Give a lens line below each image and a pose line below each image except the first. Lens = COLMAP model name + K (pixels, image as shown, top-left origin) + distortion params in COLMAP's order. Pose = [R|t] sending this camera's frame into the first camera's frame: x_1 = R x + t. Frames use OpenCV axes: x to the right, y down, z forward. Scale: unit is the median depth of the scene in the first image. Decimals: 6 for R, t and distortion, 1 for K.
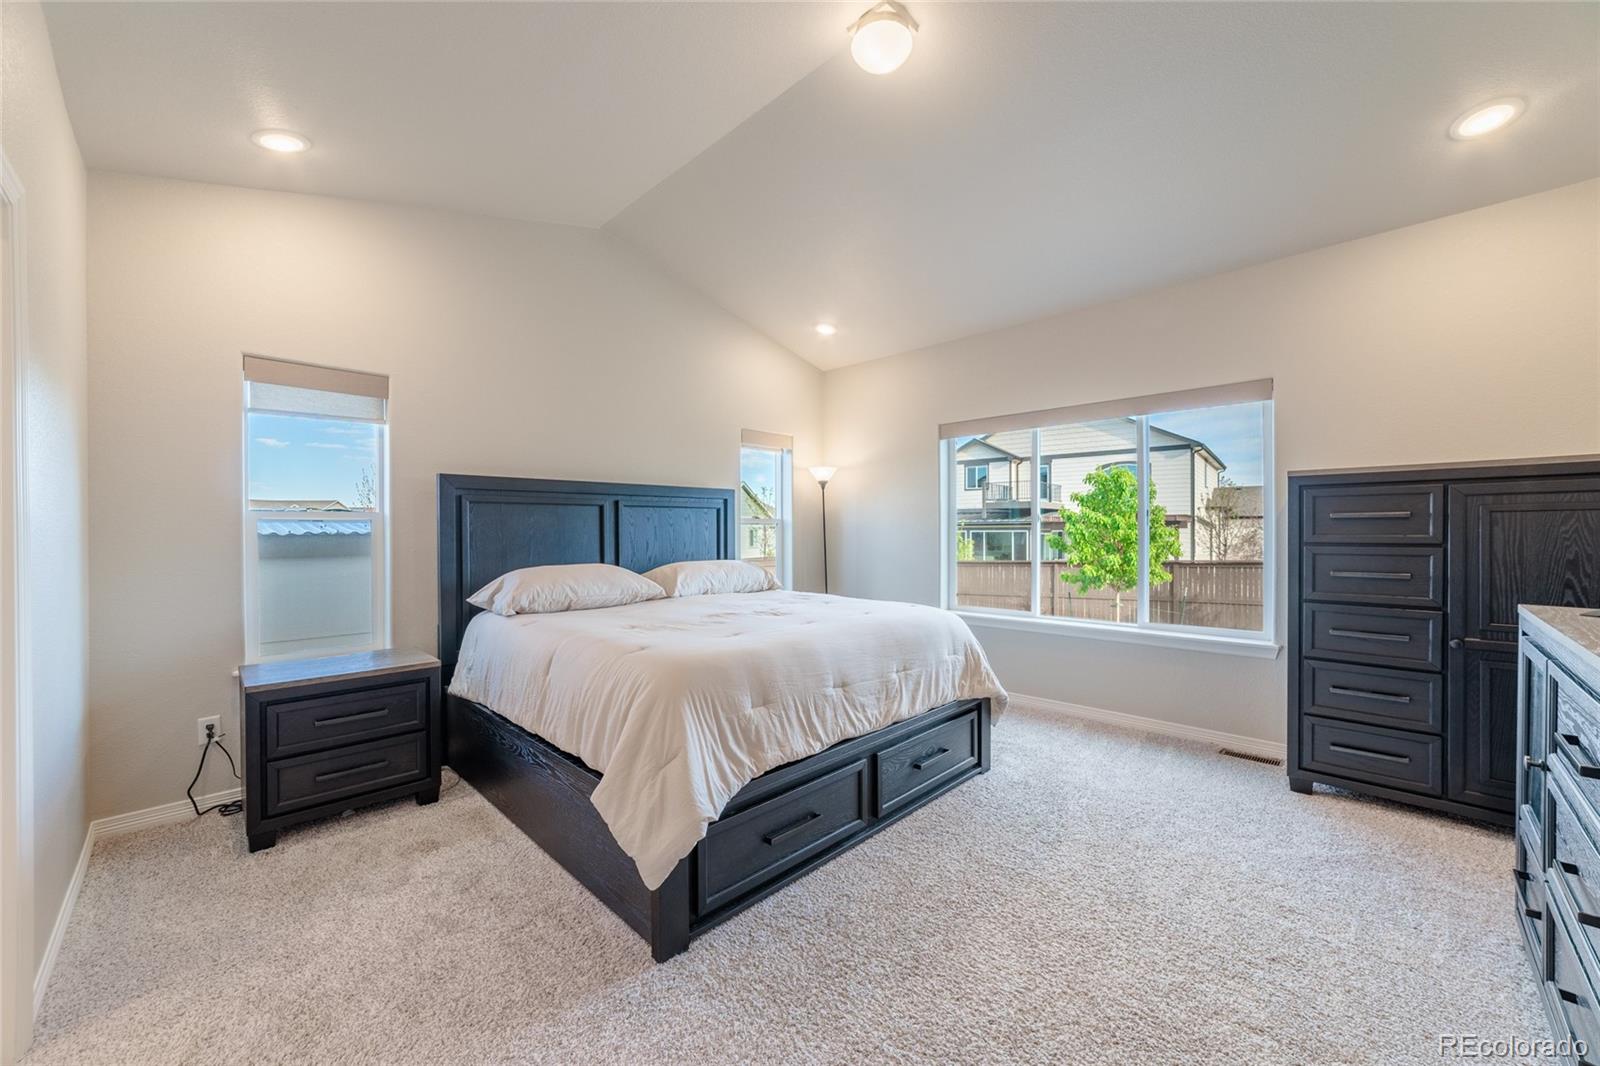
lens RADIAL K [[606.4, 0, 796.5], [0, 606.4, 535.1], [0, 0, 1]] dist [-0.023399, 0.010108]
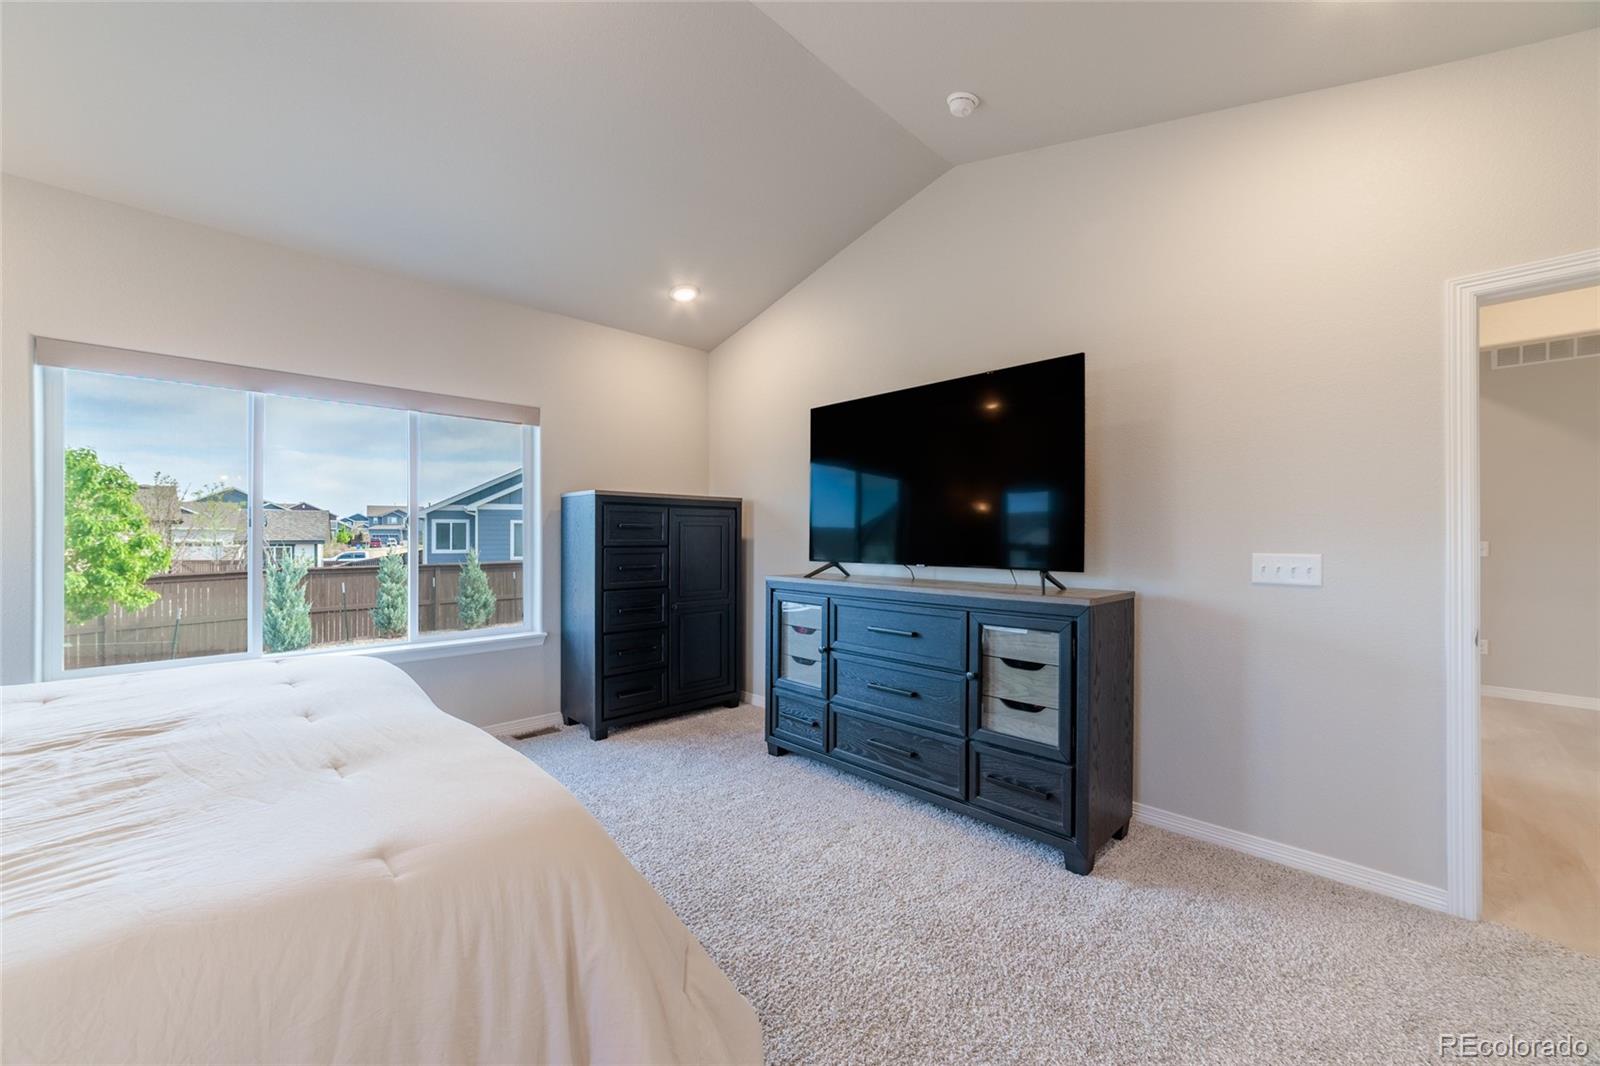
lens RADIAL K [[606.4, 0, 796.5], [0, 606.4, 535.1], [0, 0, 1]] dist [-0.023399, 0.010108]
pose [[0.028602, 0.003798, 0.999584, -0.446402], [0.006052, 0.999974, -0.003973, -0.003626], [-0.999573, 0.006163, 0.028578, 0.534229]]
